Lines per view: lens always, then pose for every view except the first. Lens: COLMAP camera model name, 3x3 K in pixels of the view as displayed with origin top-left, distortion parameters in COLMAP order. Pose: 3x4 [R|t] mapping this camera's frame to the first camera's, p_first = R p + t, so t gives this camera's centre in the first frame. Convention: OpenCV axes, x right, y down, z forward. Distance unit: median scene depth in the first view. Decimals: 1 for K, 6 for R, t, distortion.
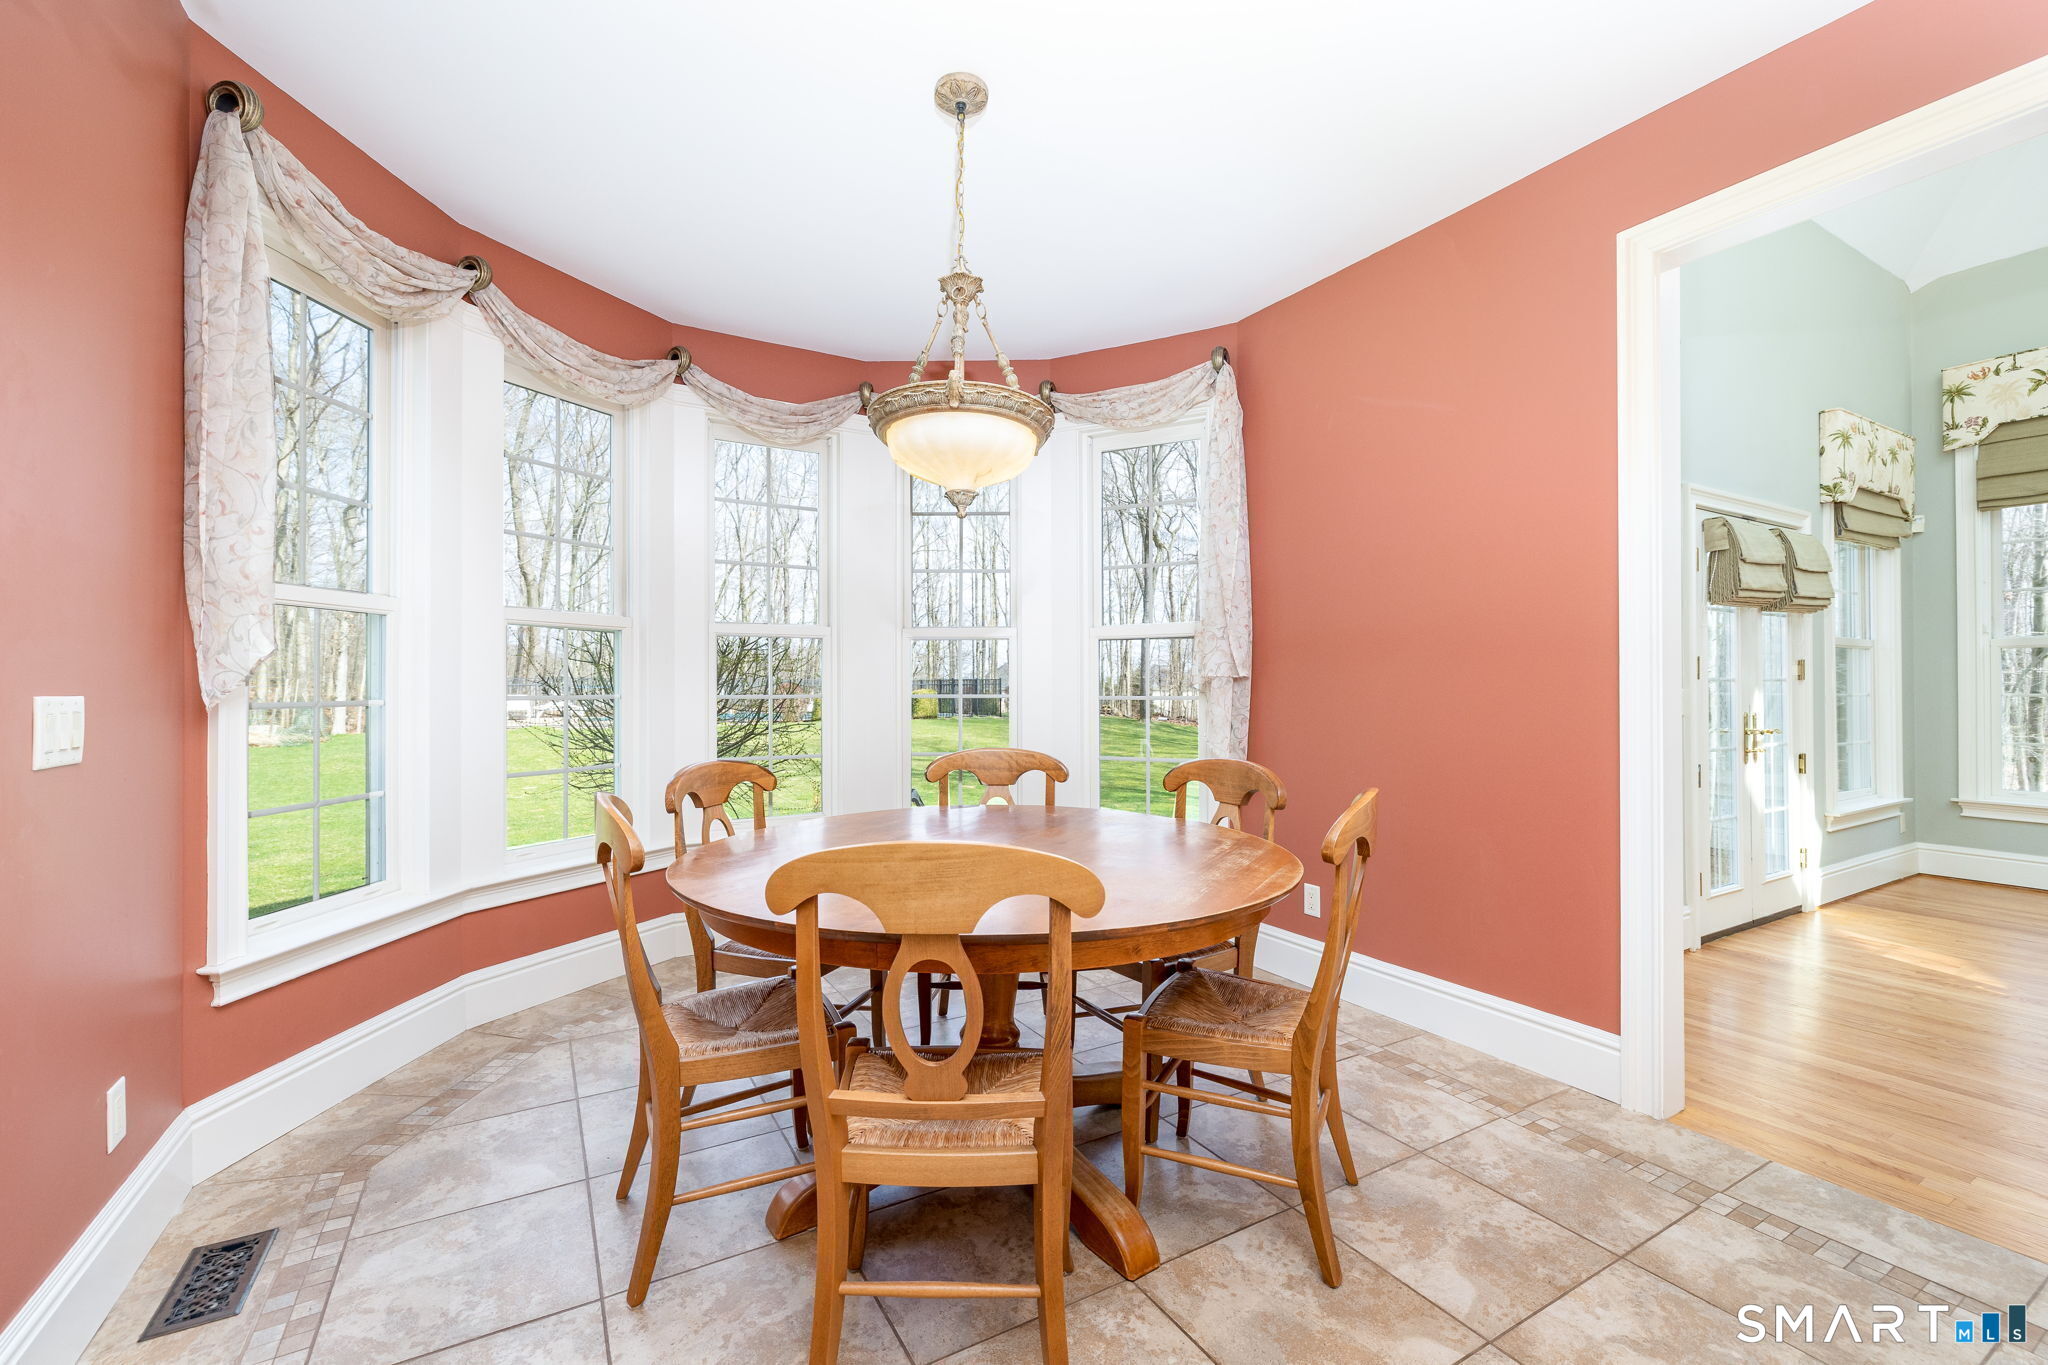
lens RADIAL K [[865.9, 0, 1024.0], [0, 865.9, 682.5], [0, 0, 1]] dist [-0.001136, -0.000019]
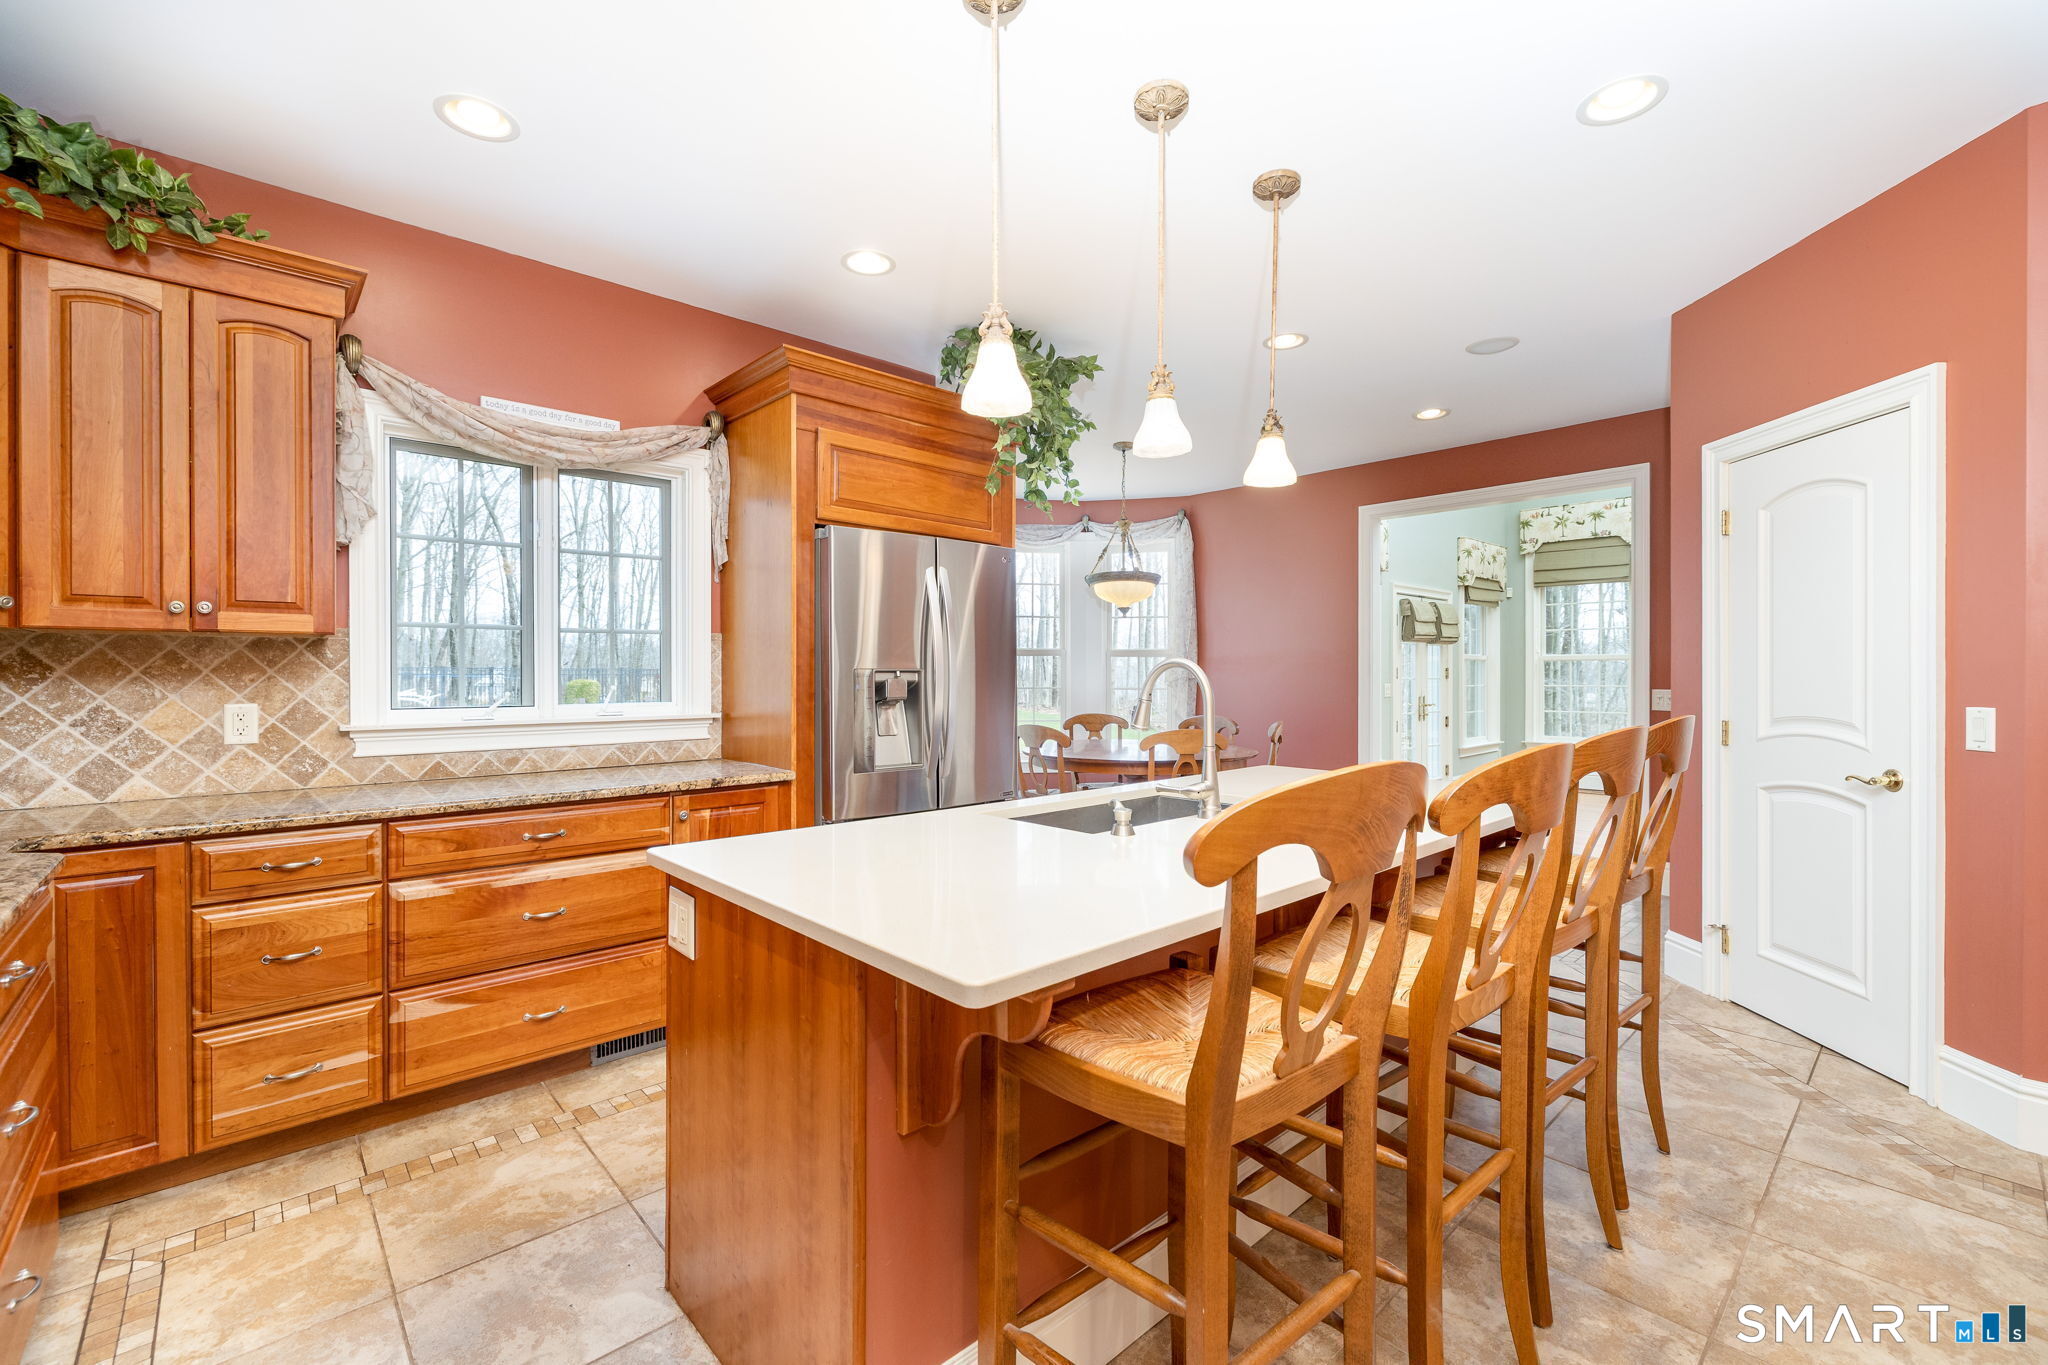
lens RADIAL K [[865.9, 0, 1024.0], [0, 865.9, 682.5], [0, 0, 1]] dist [-0.001136, -0.000019]
pose [[0.976610, -0.003716, 0.214986, -0.435362], [0.001640, 0.999950, 0.009835, -0.013743], [-0.215012, -0.009253, 0.976567, -0.675906]]
